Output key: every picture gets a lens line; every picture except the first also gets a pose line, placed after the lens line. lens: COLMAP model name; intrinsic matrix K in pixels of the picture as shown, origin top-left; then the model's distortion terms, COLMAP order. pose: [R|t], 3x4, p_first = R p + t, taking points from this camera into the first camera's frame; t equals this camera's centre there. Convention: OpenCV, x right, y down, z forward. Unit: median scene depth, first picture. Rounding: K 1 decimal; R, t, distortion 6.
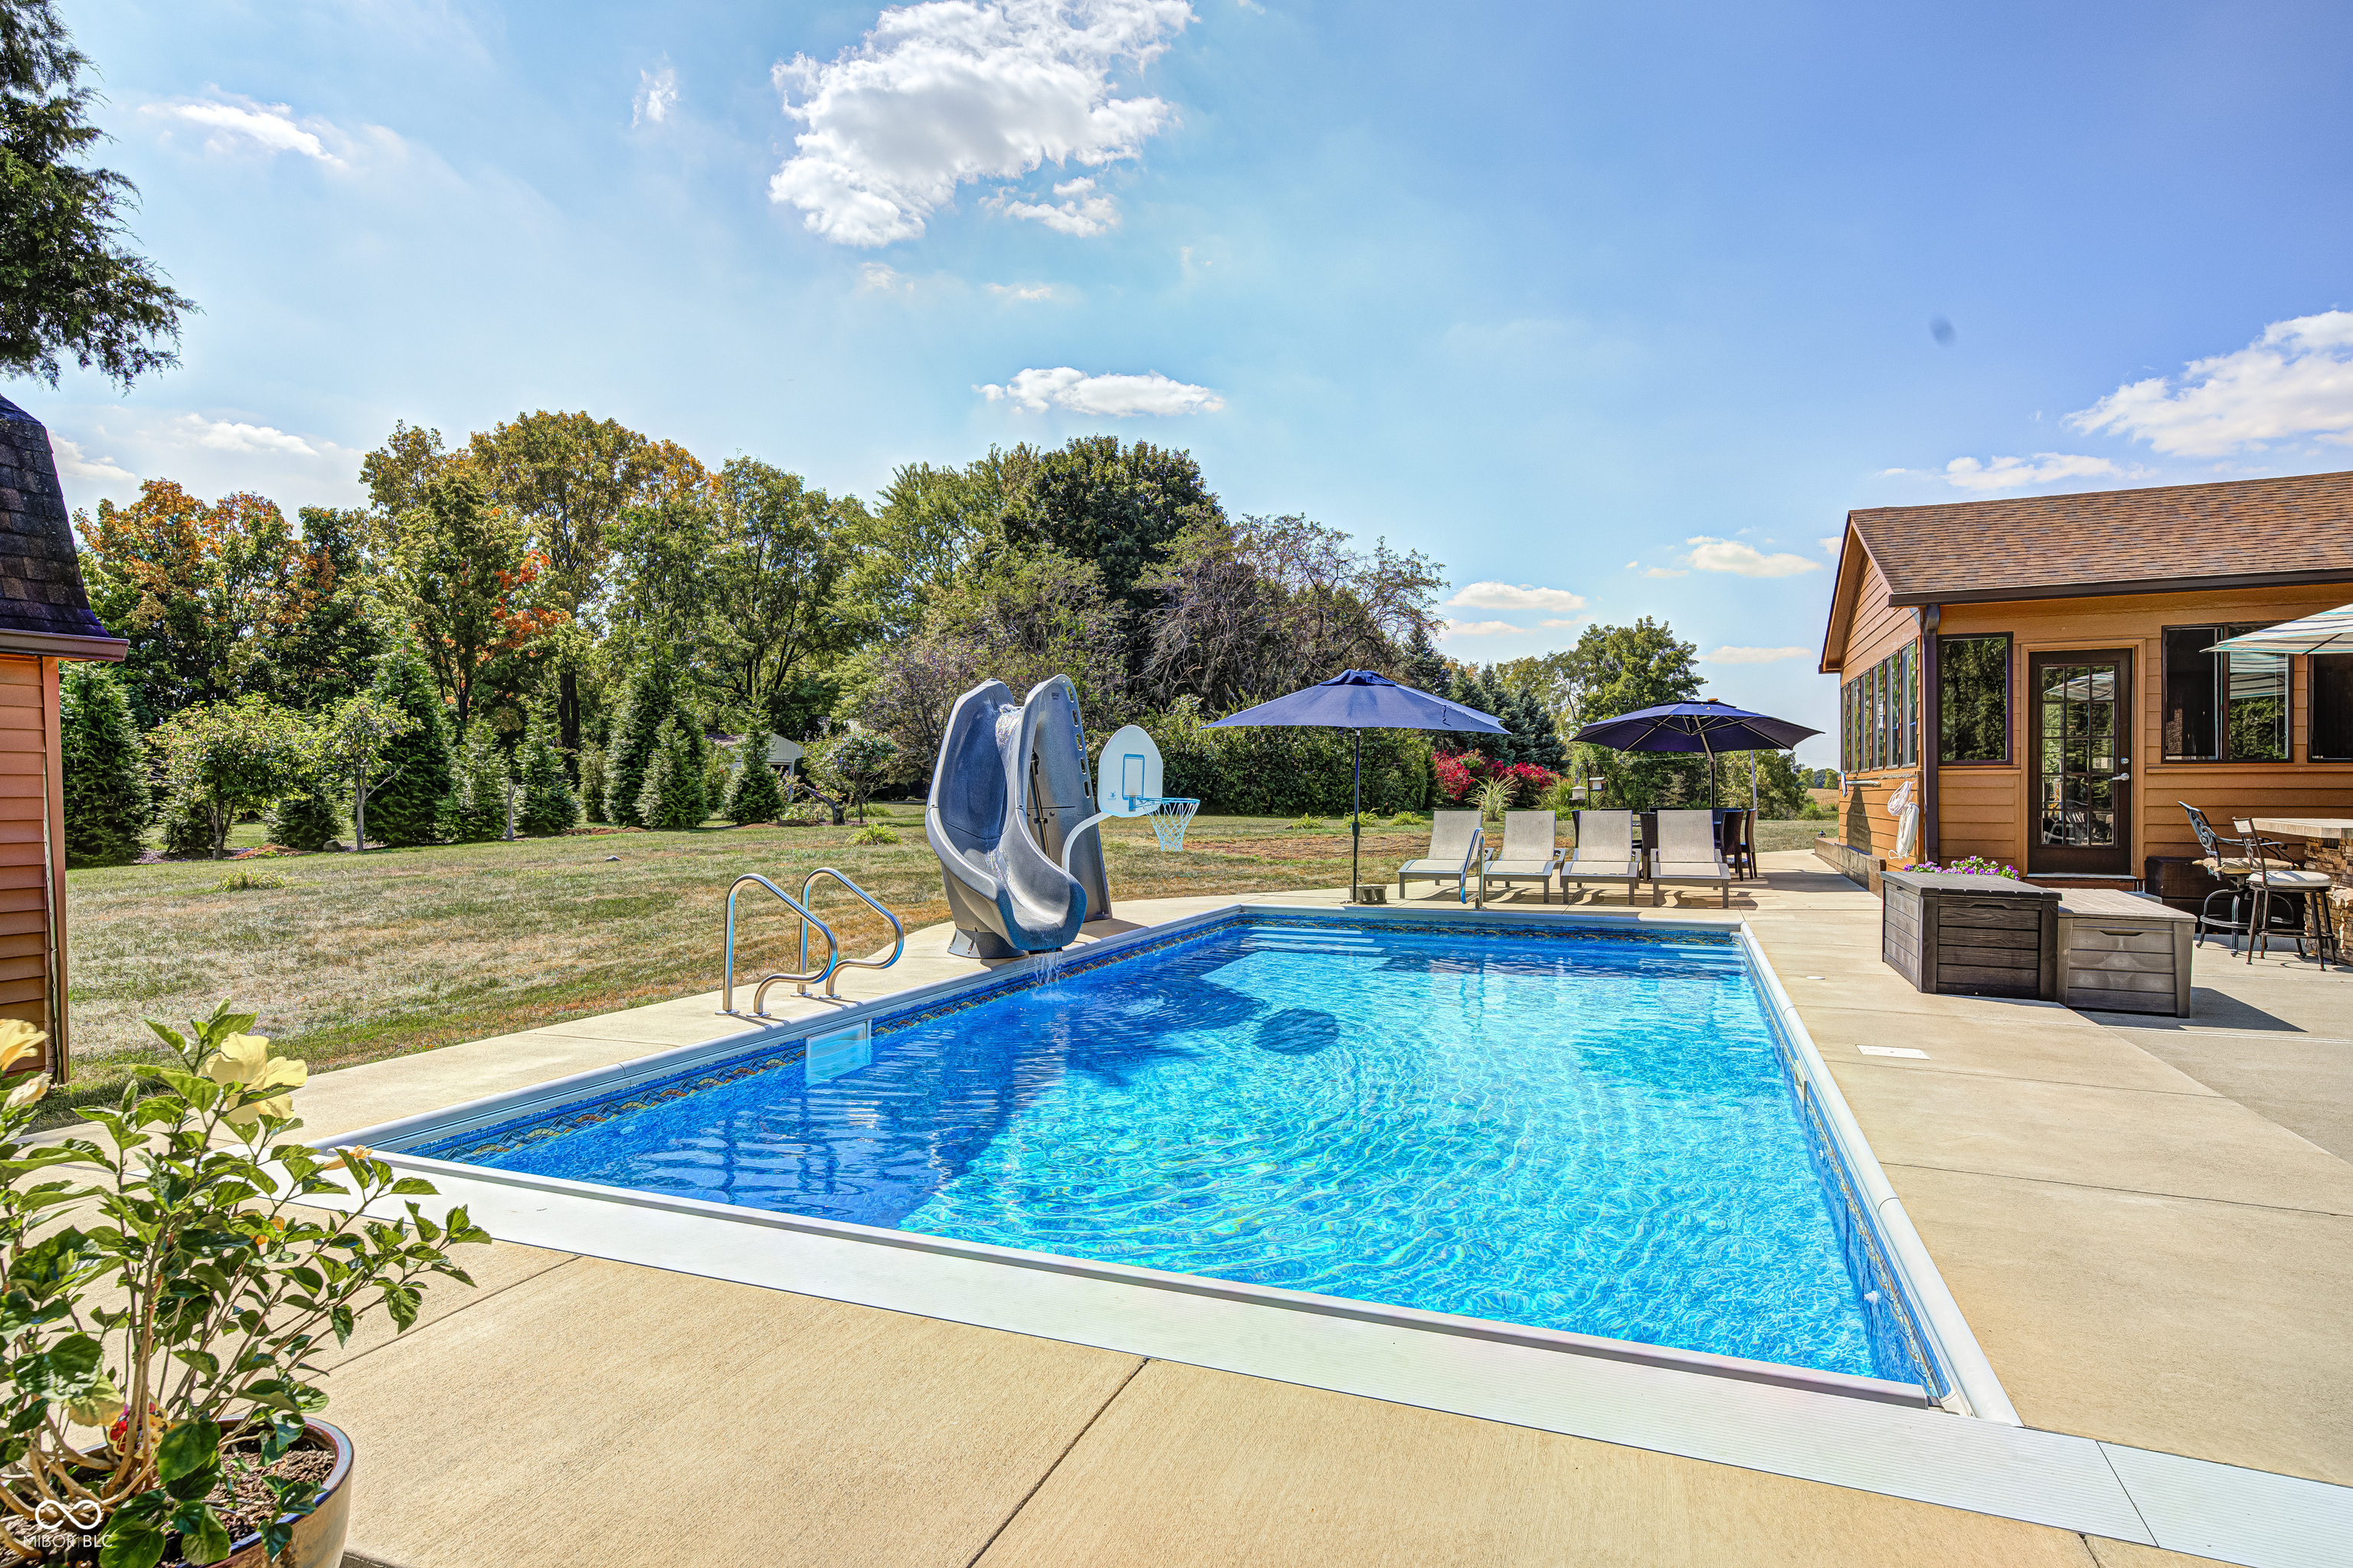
lens RADIAL K [[1254.1, 0, 1176.5], [0, 1254.1, 784.0], [0, 0, 1]] dist [0.000178, 0.000118]
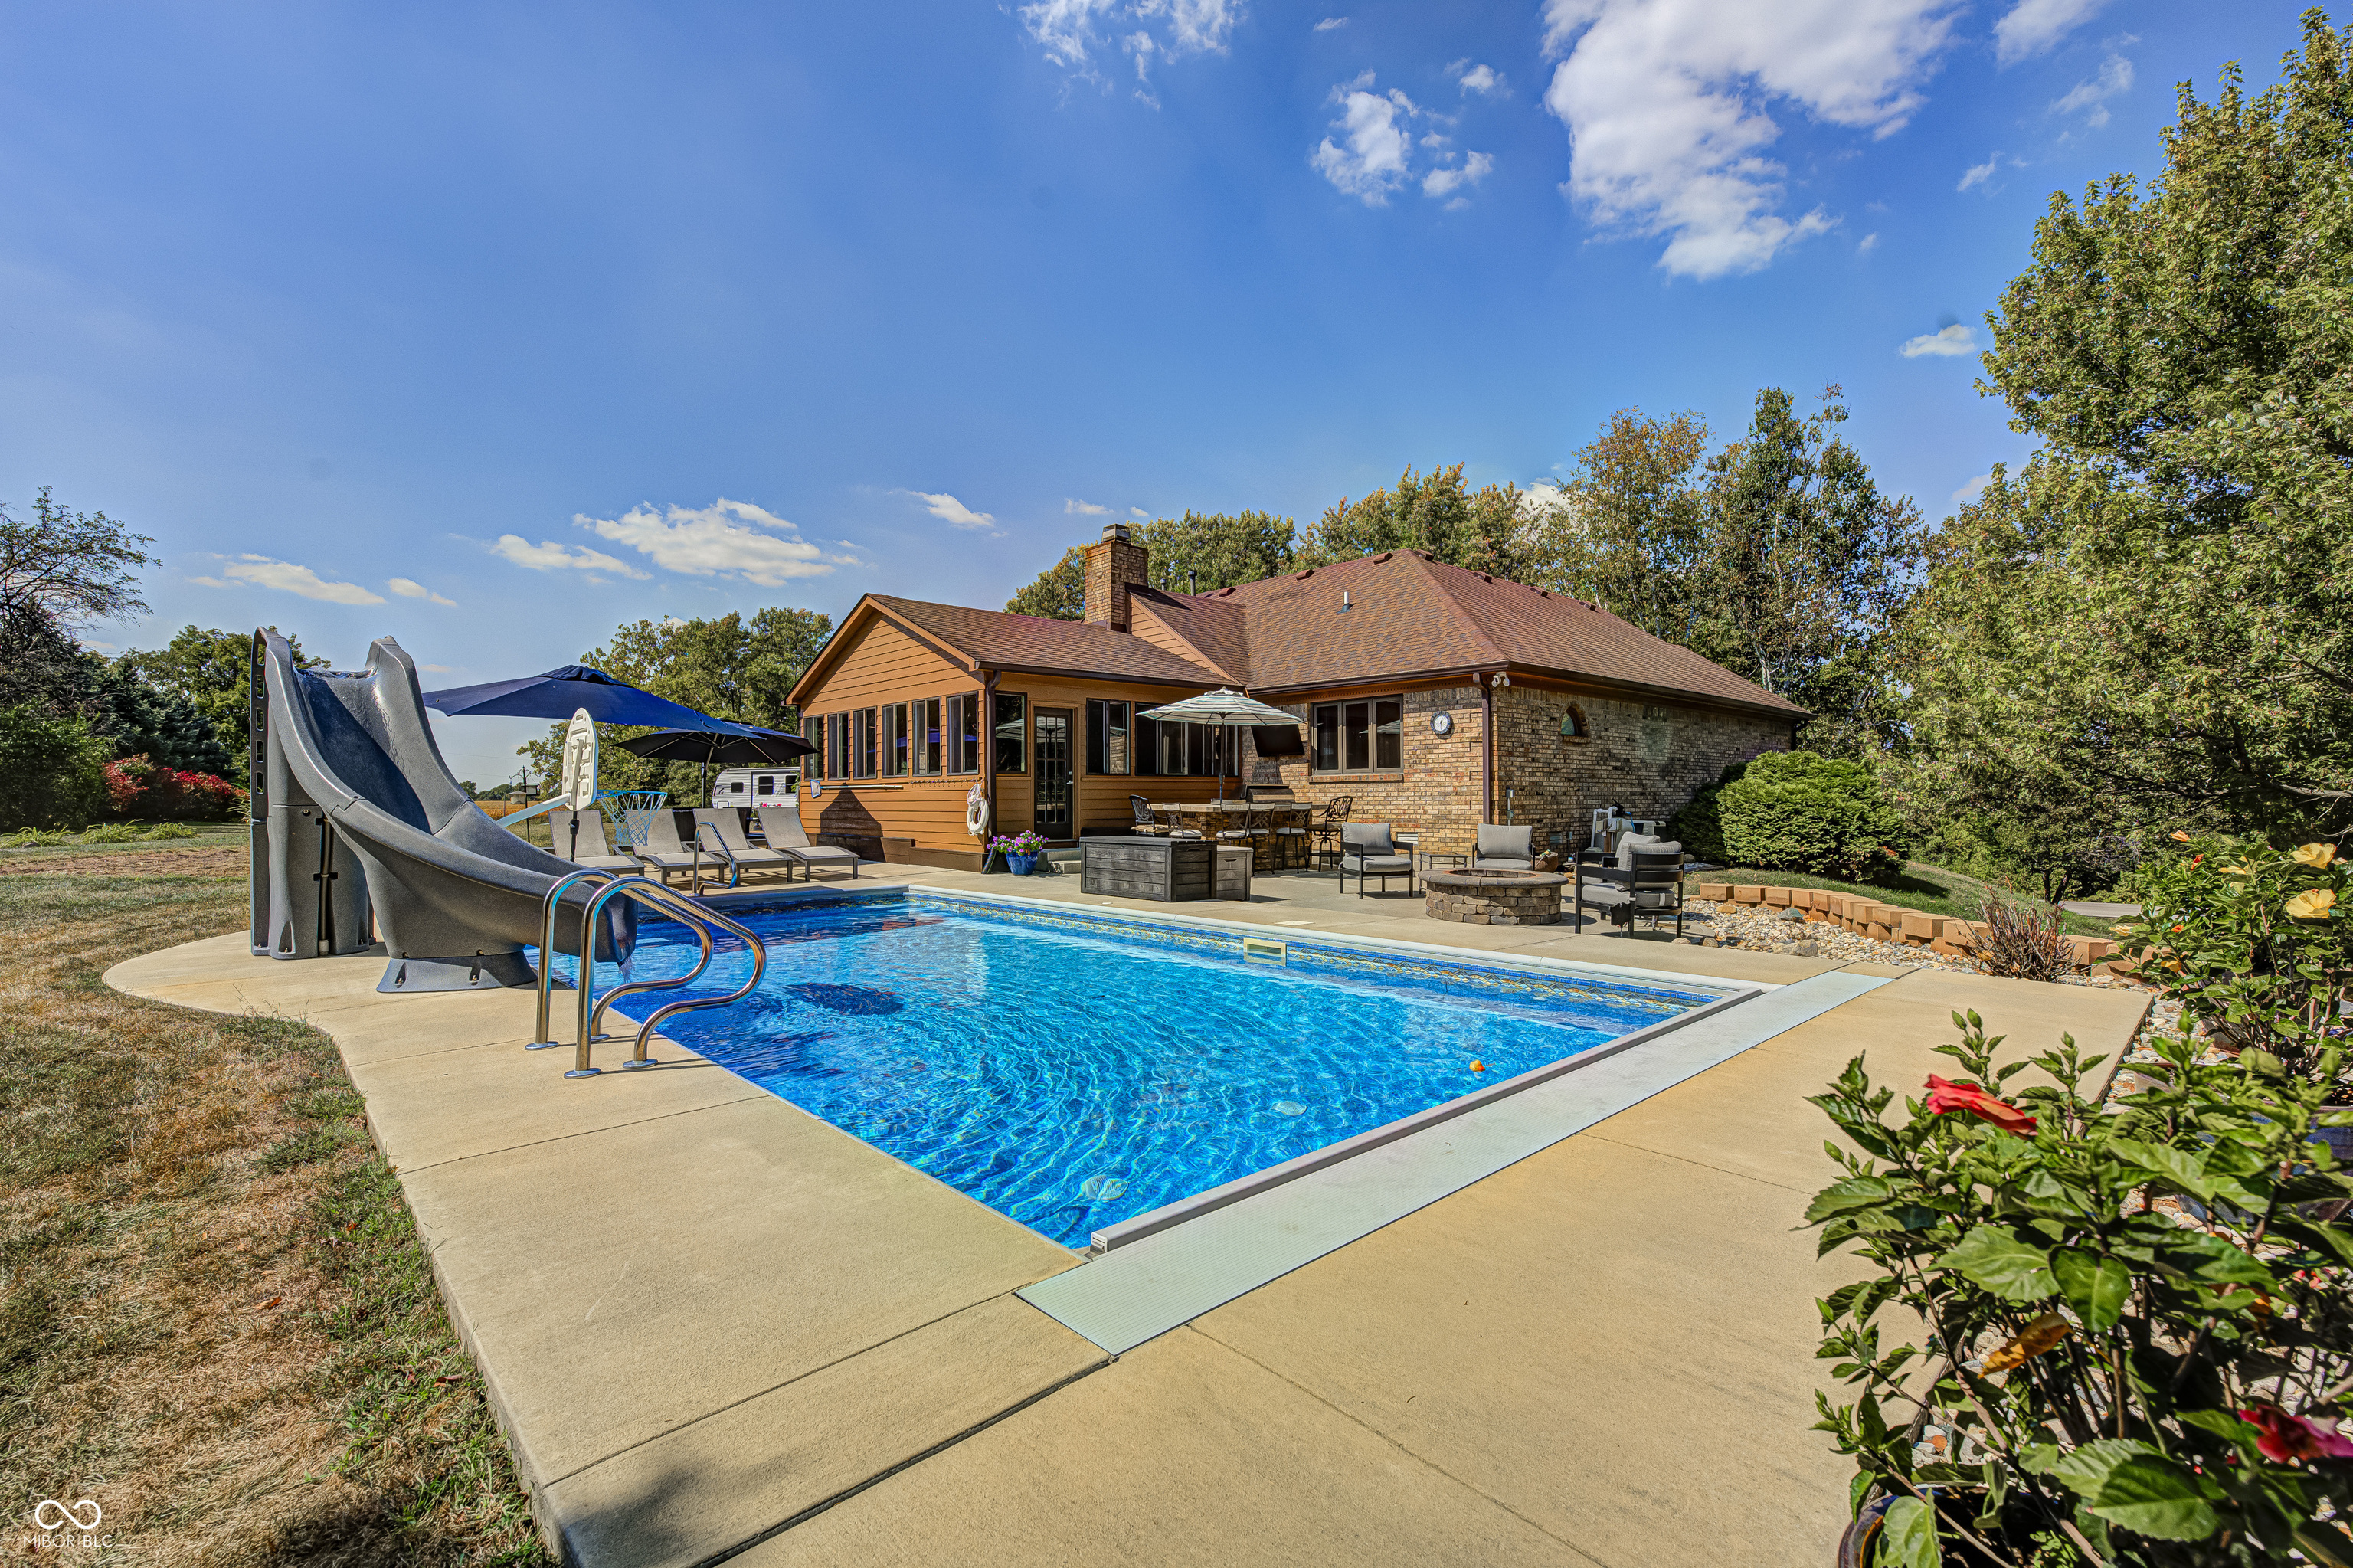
lens RADIAL K [[998.3, 0, 1176.5], [0, 998.3, 784.0], [0, 0, 1]] dist [-0.000276, -0.000074]
pose [[0.425080, 0.012324, 0.905072, -0.142742], [-0.000092, 0.999908, -0.013573, 0.004917], [-0.905156, 0.005687, 0.425042, 0.090538]]
